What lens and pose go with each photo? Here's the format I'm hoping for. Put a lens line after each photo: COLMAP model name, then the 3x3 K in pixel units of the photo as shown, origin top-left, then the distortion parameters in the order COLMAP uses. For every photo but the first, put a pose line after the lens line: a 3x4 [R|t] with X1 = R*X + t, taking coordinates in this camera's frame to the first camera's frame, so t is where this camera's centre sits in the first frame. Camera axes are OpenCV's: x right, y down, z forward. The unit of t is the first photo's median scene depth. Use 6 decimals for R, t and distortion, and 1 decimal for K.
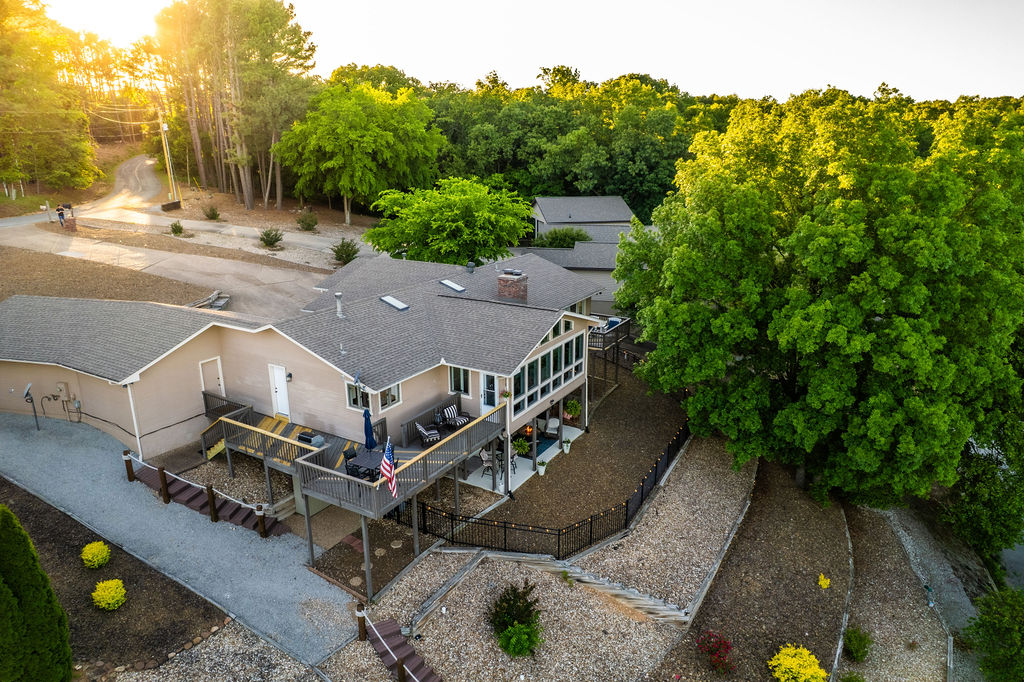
lens RADIAL K [[650.9, 0, 512.0], [0, 650.9, 341.0], [0, 0, 1]] dist [-0.039688, 0.000375]
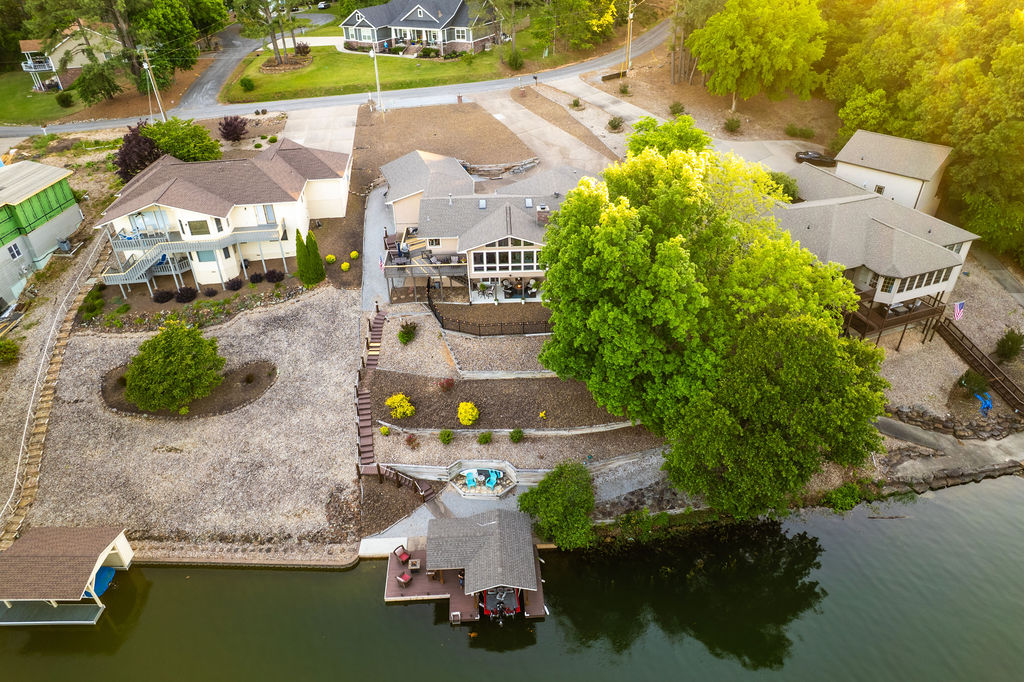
lens RADIAL K [[661.2, 0, 509.5], [0, 661.2, 340.5], [0, 0, 1]] dist [-0.080171, 0.079180]
pose [[0.536392, 0.466743, -0.703161, 1.639620], [-0.225261, 0.882110, 0.413690, -0.593025], [0.813352, -0.063505, 0.578295, -0.215754]]
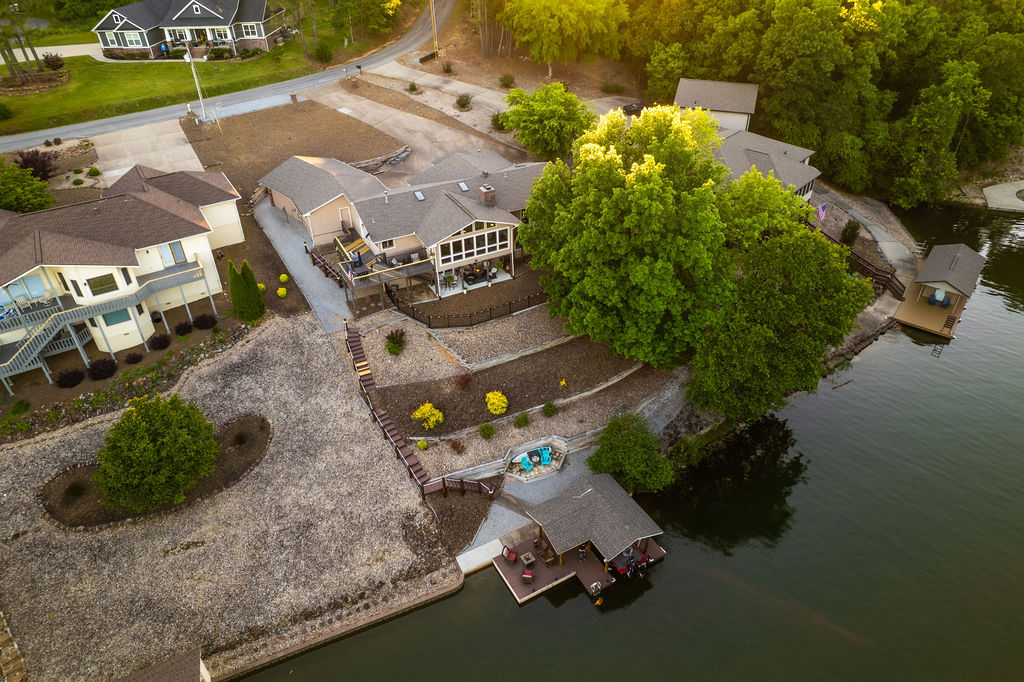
lens RADIAL K [[661.2, 0, 509.5], [0, 661.2, 340.5], [0, 0, 1]] dist [-0.080171, 0.079180]
pose [[0.850440, 0.296255, -0.434724, 1.132517], [-0.135831, 0.921994, 0.362597, -0.441806], [0.508234, -0.249318, 0.824342, -0.708065]]
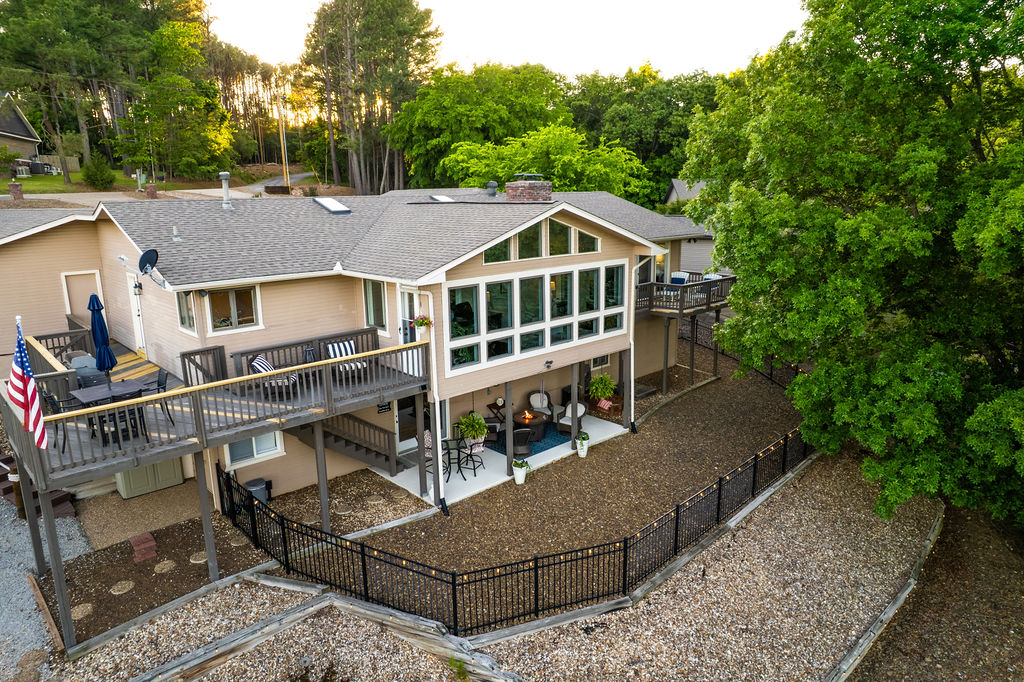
lens RADIAL K [[661.2, 0, 509.5], [0, 661.2, 340.5], [0, 0, 1]] dist [-0.080171, 0.079180]
pose [[0.960954, 0.048881, -0.272358, 0.194733], [-0.065666, 0.996441, -0.052855, 0.108542], [0.268805, 0.068676, 0.960743, 0.411637]]
